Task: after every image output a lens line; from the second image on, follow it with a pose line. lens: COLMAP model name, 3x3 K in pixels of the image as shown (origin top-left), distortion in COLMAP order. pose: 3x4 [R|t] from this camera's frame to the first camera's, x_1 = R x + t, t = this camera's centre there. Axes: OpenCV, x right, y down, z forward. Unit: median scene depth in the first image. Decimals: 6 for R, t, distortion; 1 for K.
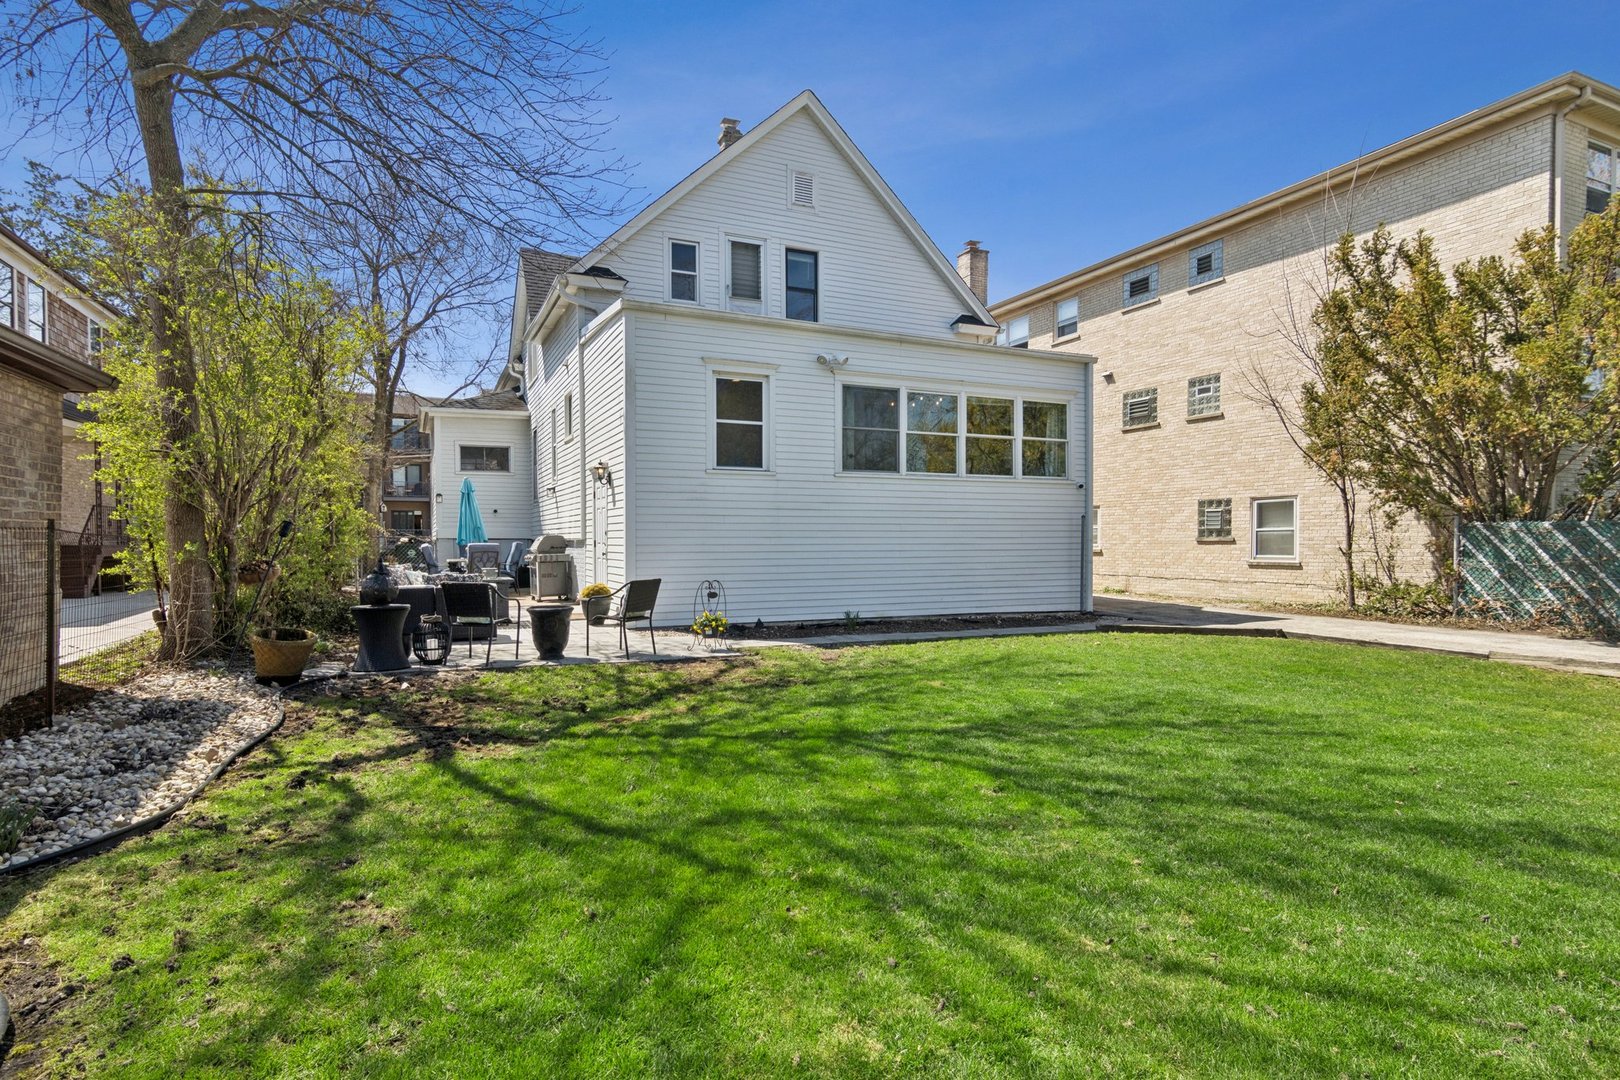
lens RADIAL K [[819.5, 0, 779.9], [0, 819.5, 550.4], [0, 0, 1]] dist [-0.000172, -0.001743]
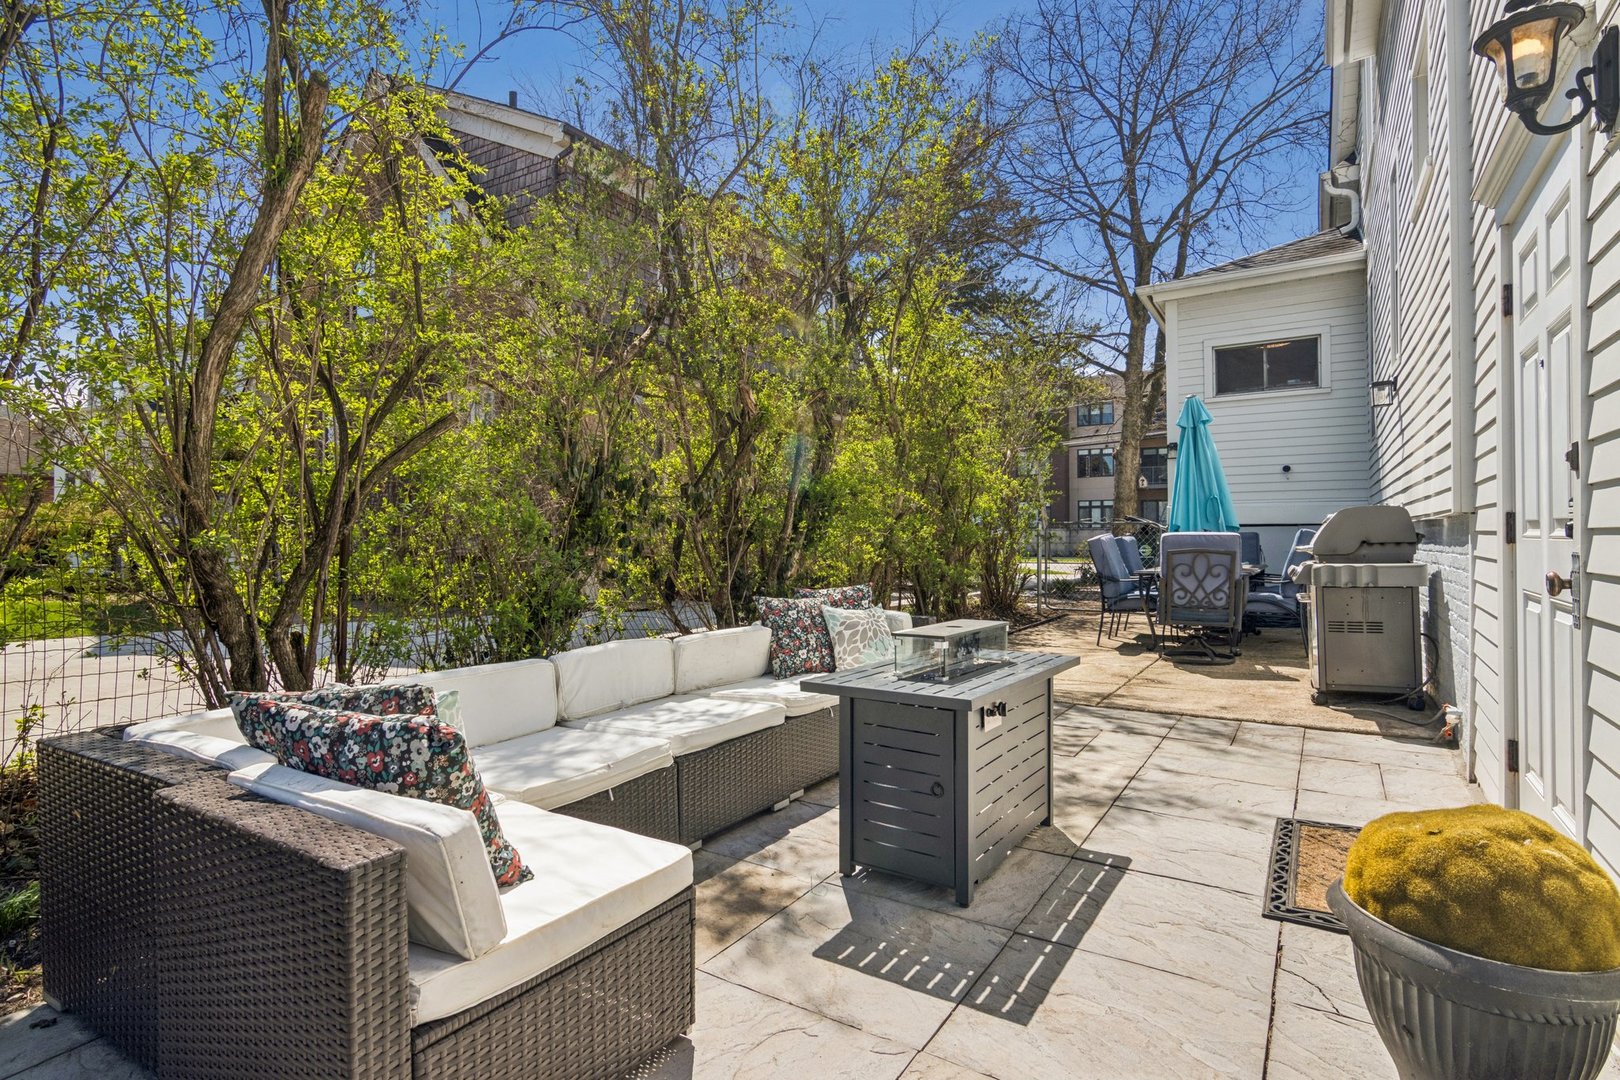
lens RADIAL K [[819.5, 0, 808.2], [0, 819.5, 536.0], [0, 0, 1]] dist [-0.000172, -0.001743]
pose [[0.563740, -0.002099, -0.825949, -0.131067], [-0.005811, 0.999962, -0.006507, -0.003036], [0.825932, 0.008468, 0.563707, 0.625123]]
